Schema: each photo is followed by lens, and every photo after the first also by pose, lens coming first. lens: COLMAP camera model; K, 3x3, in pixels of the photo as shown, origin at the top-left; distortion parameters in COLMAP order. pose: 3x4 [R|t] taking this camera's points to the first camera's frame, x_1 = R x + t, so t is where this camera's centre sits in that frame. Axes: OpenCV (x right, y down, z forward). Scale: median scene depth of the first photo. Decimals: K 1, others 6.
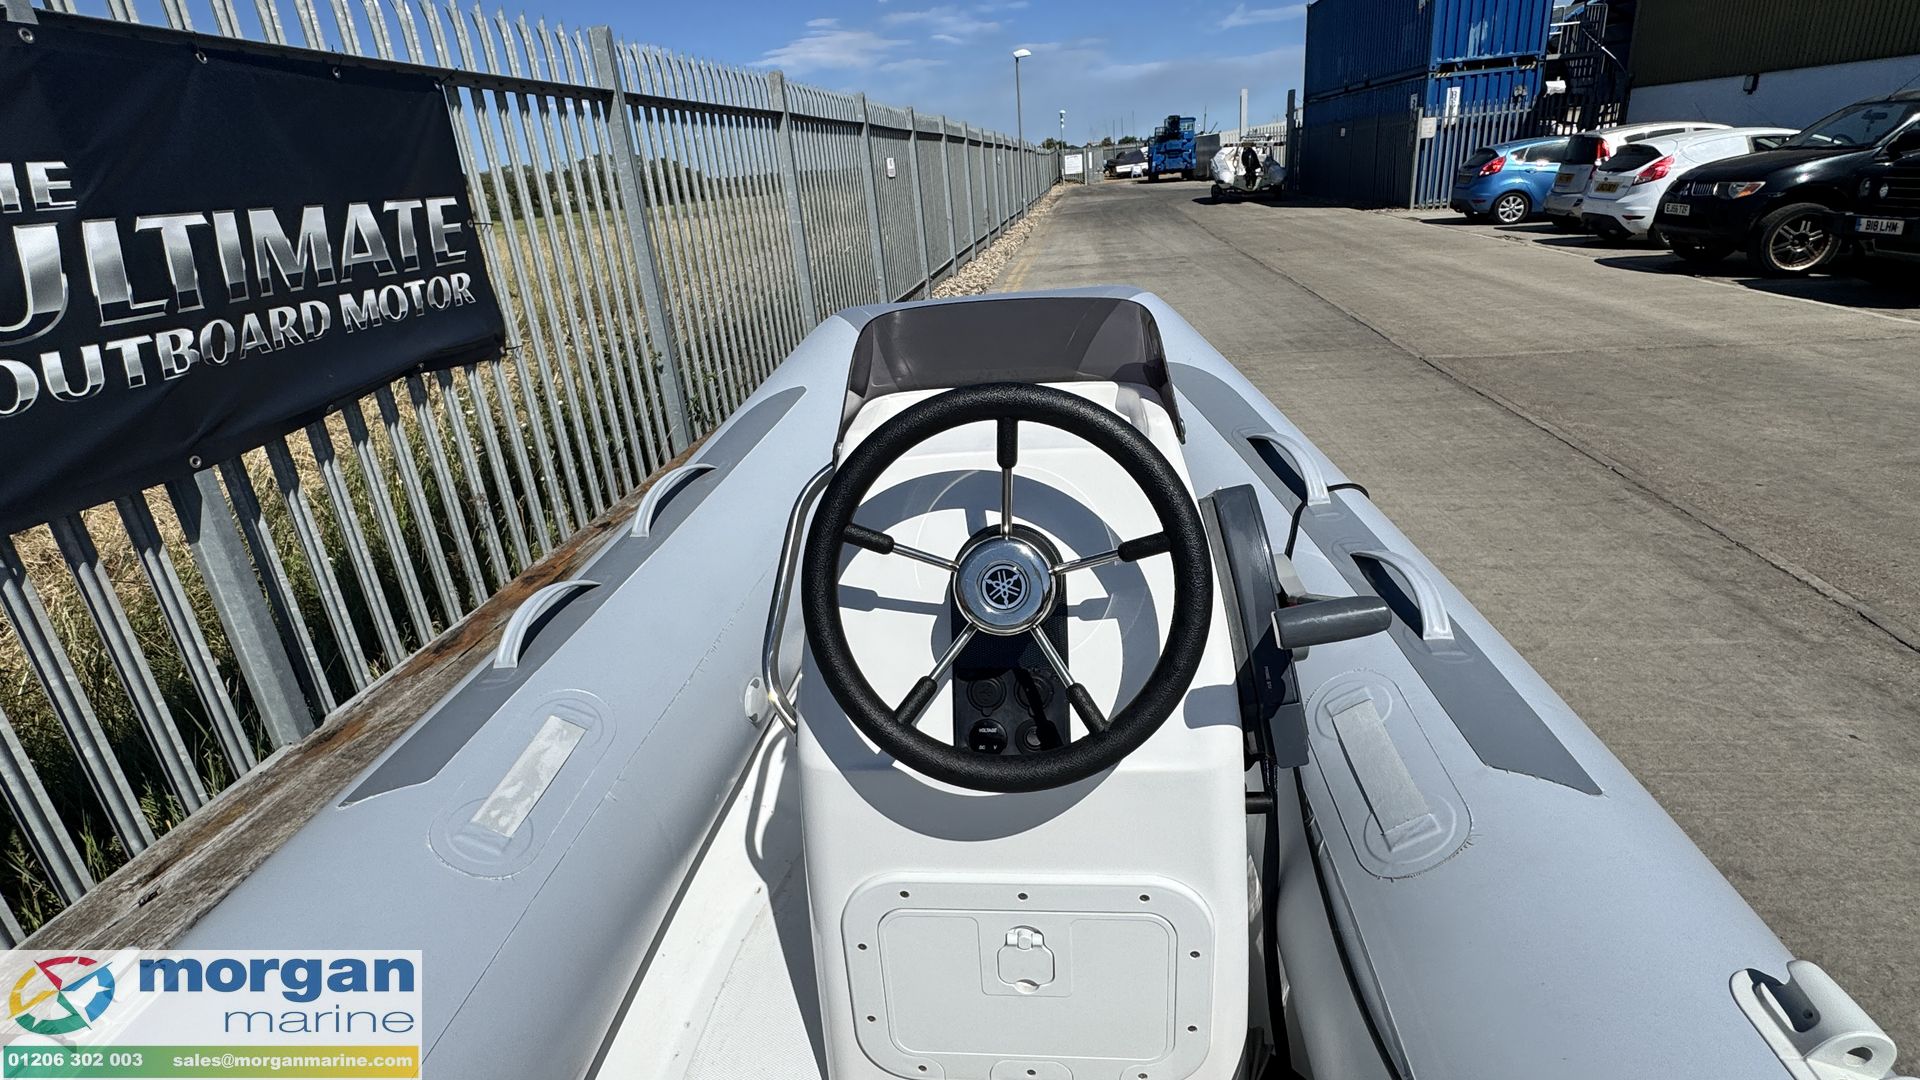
lens RADIAL K [[929.5, 0, 952.8], [0, 929.5, 535.7], [0, 0, 1]] dist [-0.004496, -0.000511]
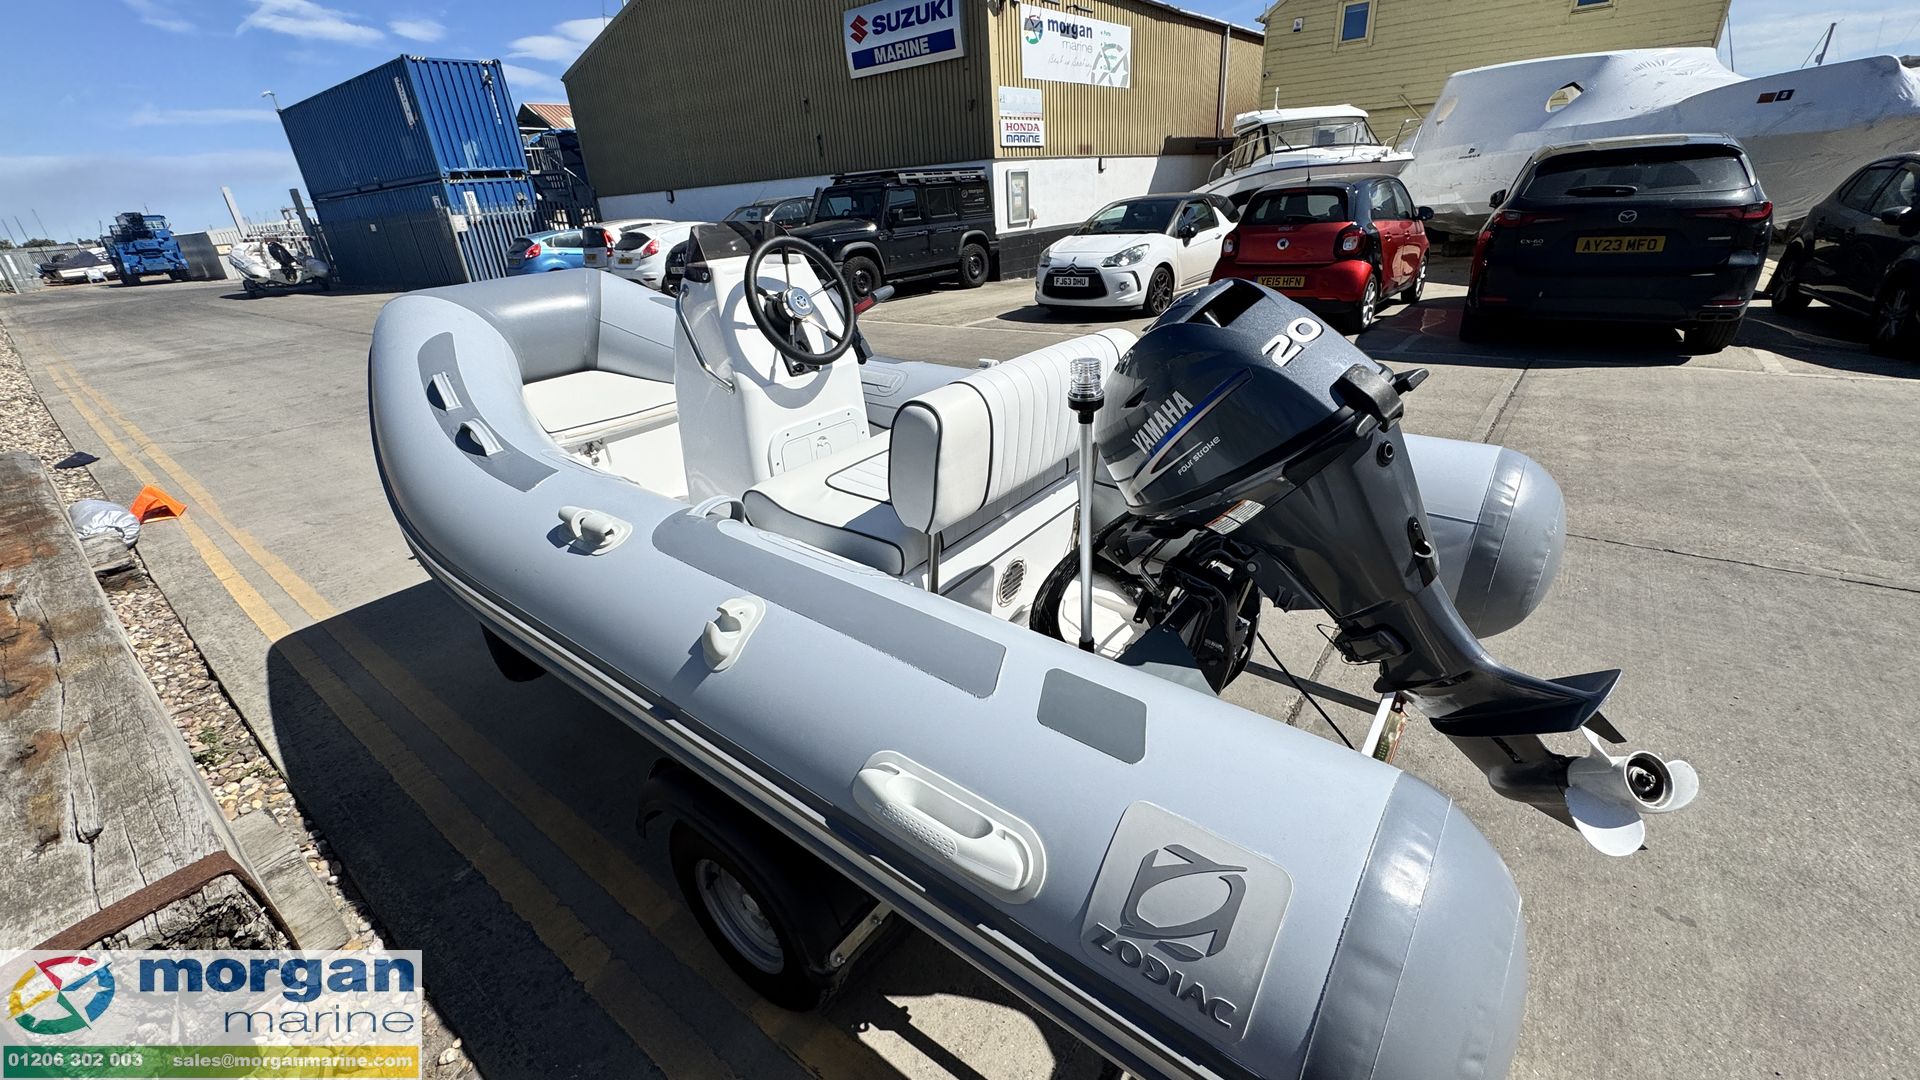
lens RADIAL K [[761.9, 0, 958.1], [0, 761.9, 538.0], [0, 0, 1]] dist [-0.008514, 0.000883]
pose [[0.518734, -0.312169, 0.795906, -0.346101], [0.335848, 0.930520, 0.146078, 0.105578], [-0.786207, 0.191528, 0.587533, -0.133004]]
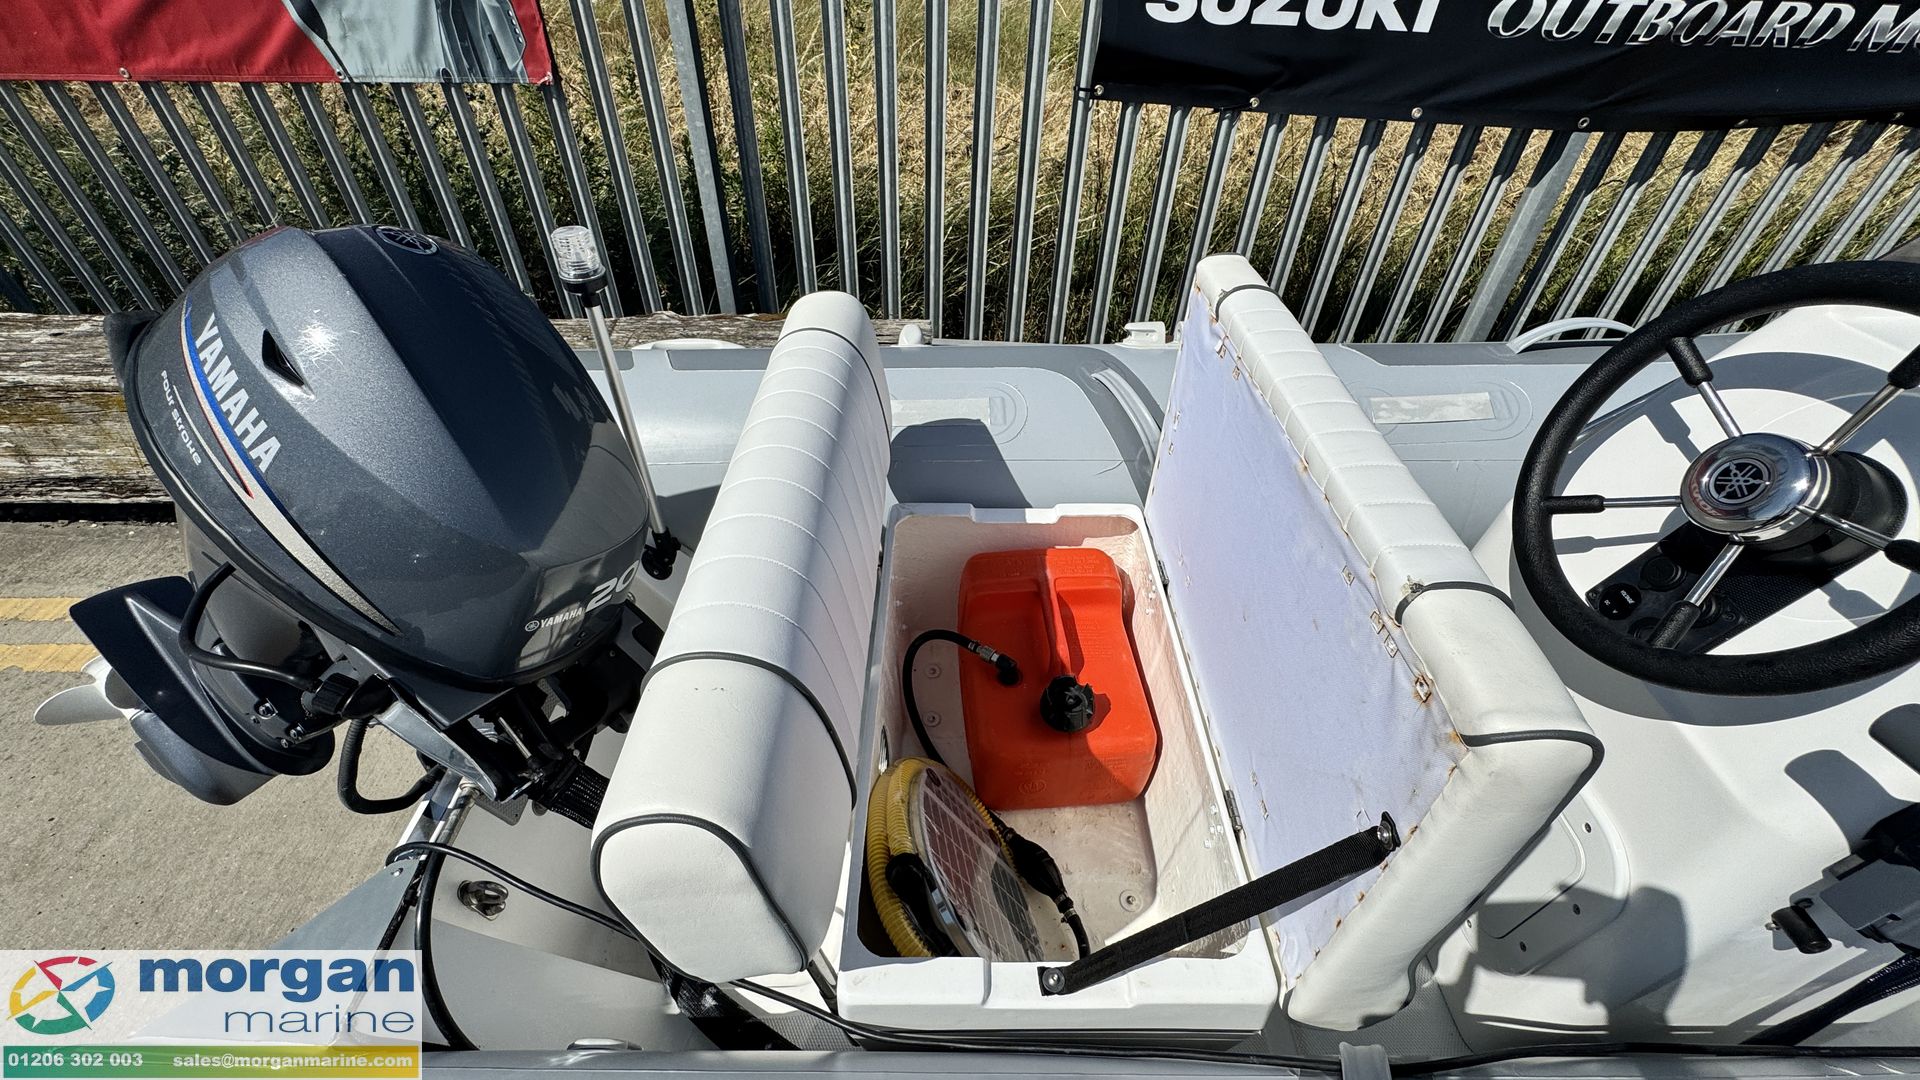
lens RADIAL K [[761.9, 0, 948.7], [0, 761.9, 532.3], [0, 0, 1]] dist [-0.008514, 0.000883]
pose [[0.094967, 0.719315, -0.688162, 0.090579], [-0.395059, 0.661753, 0.637191, -0.013716], [0.913734, 0.211353, 0.347017, 0.002704]]
